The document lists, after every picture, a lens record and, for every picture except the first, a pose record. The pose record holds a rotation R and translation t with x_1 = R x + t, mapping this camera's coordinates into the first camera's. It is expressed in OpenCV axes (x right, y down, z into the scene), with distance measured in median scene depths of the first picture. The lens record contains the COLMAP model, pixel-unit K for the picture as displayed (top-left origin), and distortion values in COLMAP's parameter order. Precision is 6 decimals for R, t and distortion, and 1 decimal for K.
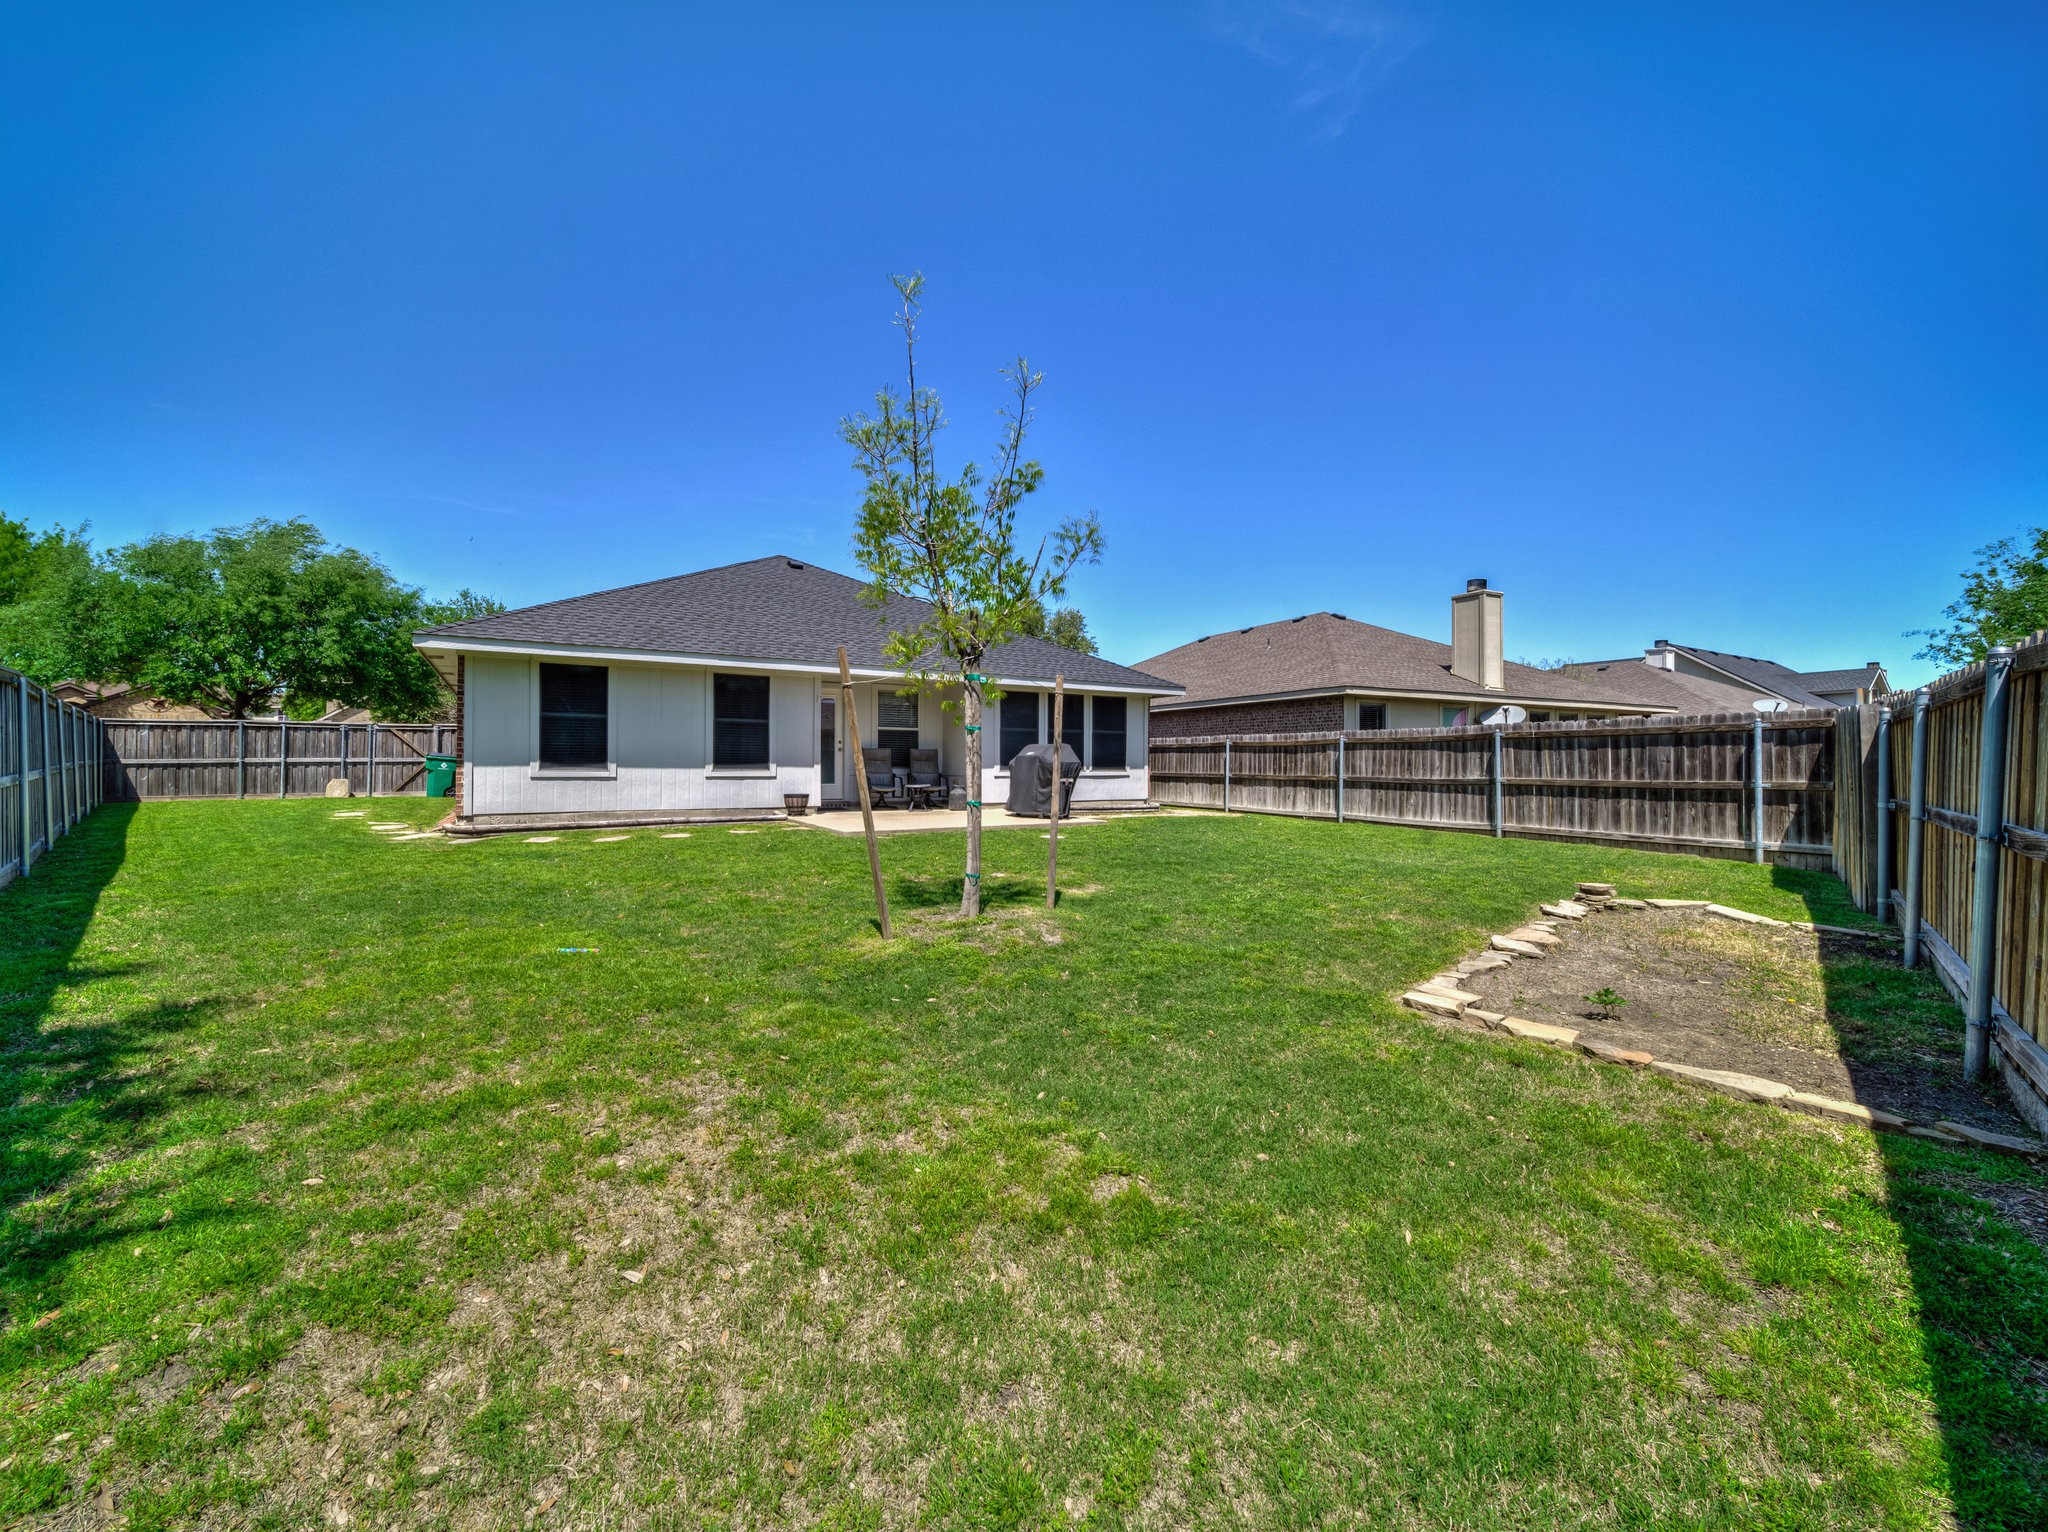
lens RADIAL K [[809.7, 0, 1024.0], [0, 809.7, 766.0], [0, 0, 1]] dist [0.000130, 0.000041]
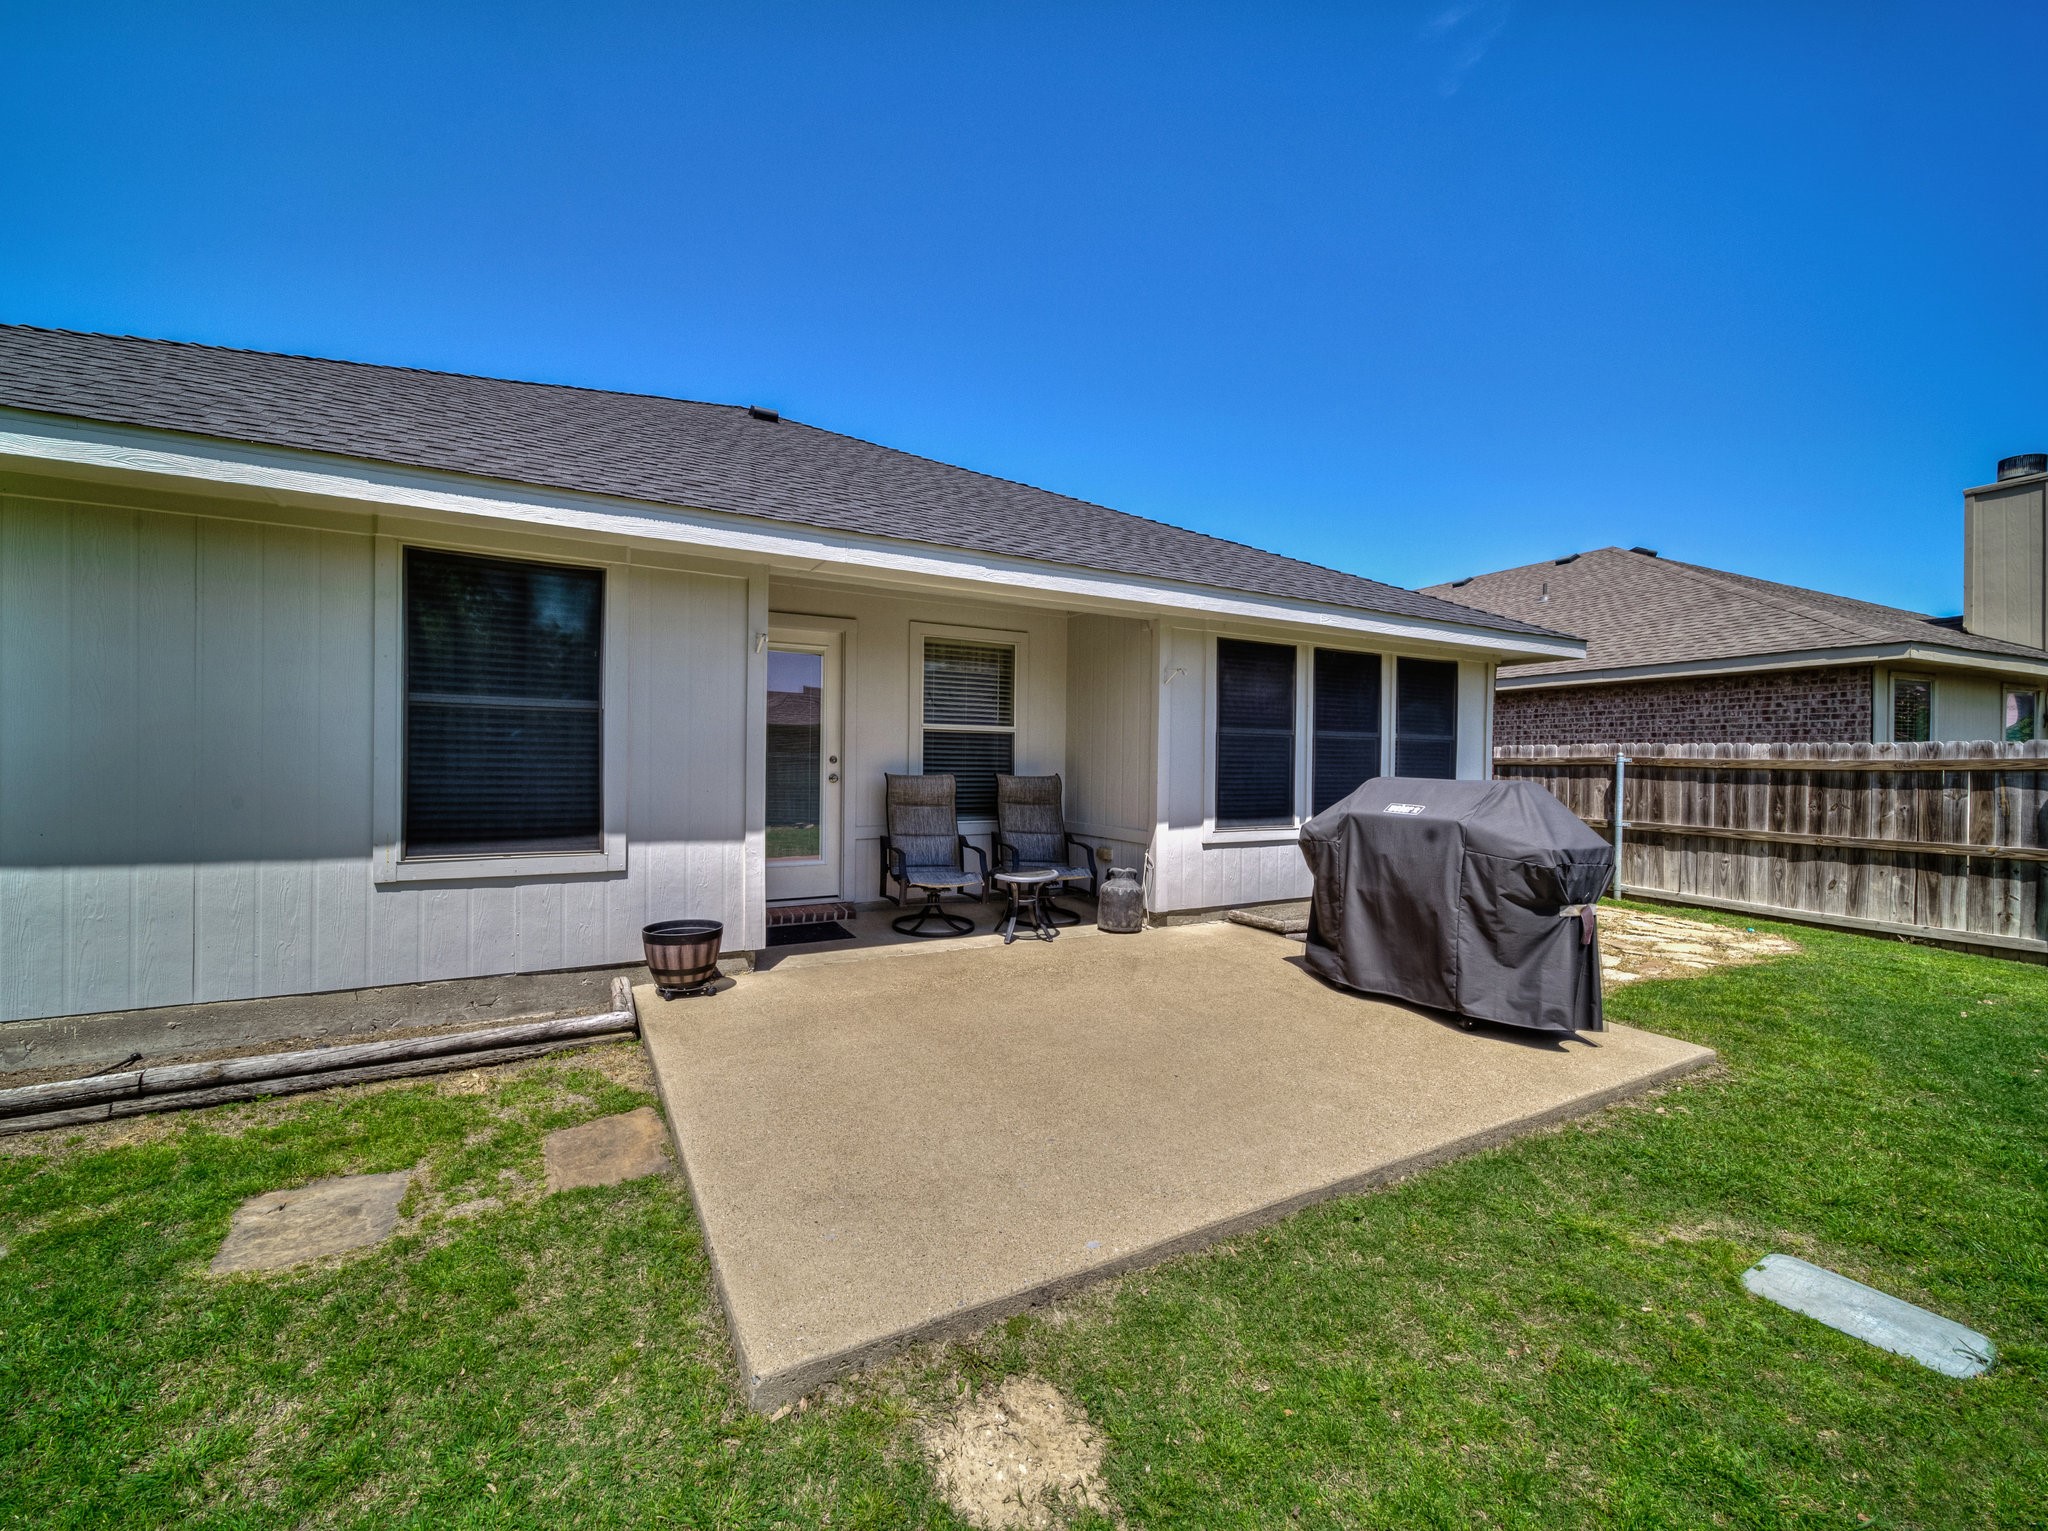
lens RADIAL K [[809.7, 0, 1024.0], [0, 809.7, 765.5], [0, 0, 1]] dist [0.000130, 0.000041]
pose [[0.999387, 0.008288, -0.034010, -0.109955], [-0.008125, 0.999955, 0.004920, -0.027884], [0.034049, -0.004640, 0.999409, 0.561692]]
